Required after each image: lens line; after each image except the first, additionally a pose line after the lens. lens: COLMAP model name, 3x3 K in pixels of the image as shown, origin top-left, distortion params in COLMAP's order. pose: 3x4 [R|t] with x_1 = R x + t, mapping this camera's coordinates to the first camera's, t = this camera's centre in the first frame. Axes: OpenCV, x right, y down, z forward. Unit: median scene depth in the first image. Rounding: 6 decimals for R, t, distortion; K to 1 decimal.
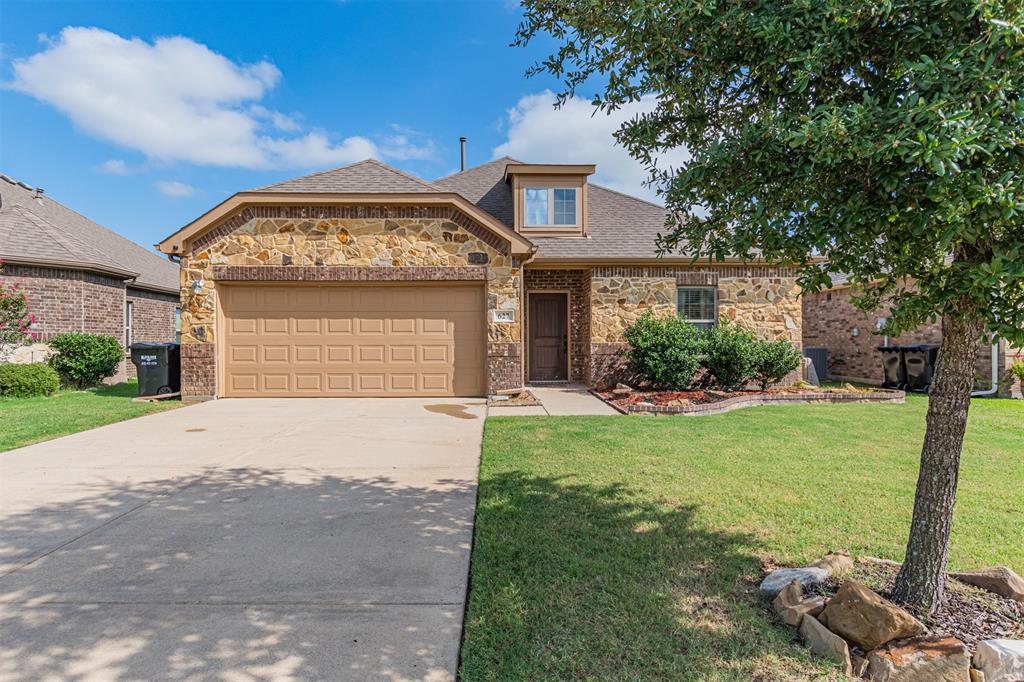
lens RADIAL K [[553.3, 0, 504.4], [0, 553.3, 346.4], [0, 0, 1]] dist [-0.011174, -0.000442]
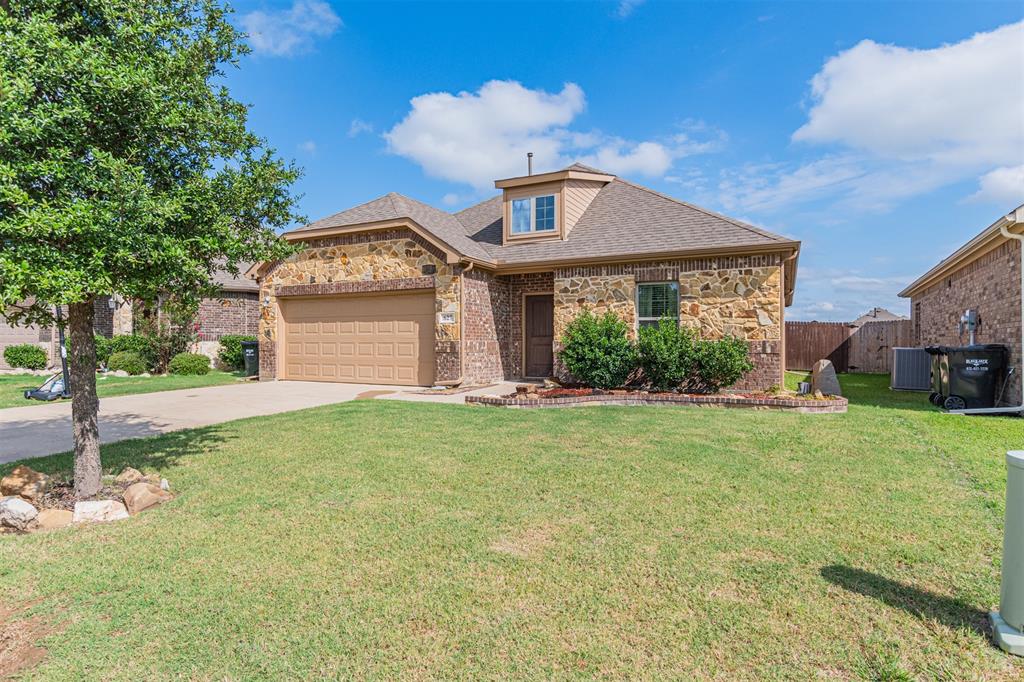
lens RADIAL K [[553.3, 0, 510.3], [0, 553.3, 343.5], [0, 0, 1]] dist [-0.011174, -0.000442]
pose [[0.881573, 0.002416, -0.472042, 0.663017], [-0.005198, 0.999976, -0.004591, 0.003647], [0.472019, 0.006501, 0.881564, 0.039443]]
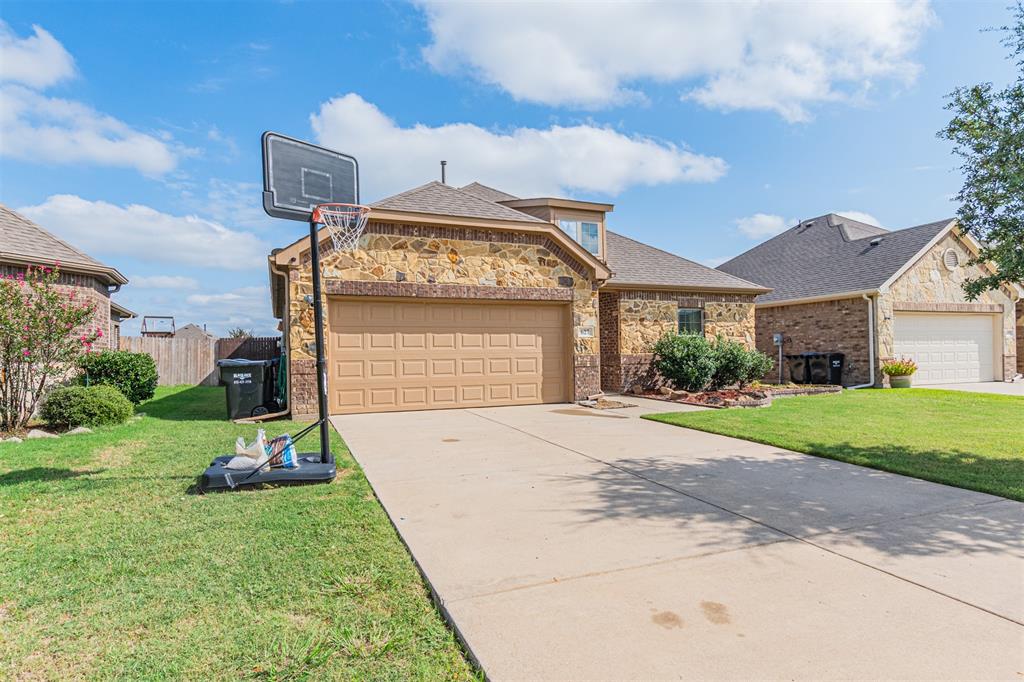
lens RADIAL K [[553.3, 0, 499.2], [0, 553.3, 342.7], [0, 0, 1]] dist [-0.011174, -0.000442]
pose [[0.933052, -0.004318, 0.359714, -0.587315], [0.016255, 0.999413, -0.030166, -0.000035], [-0.359373, 0.033994, 0.932575, -0.014881]]
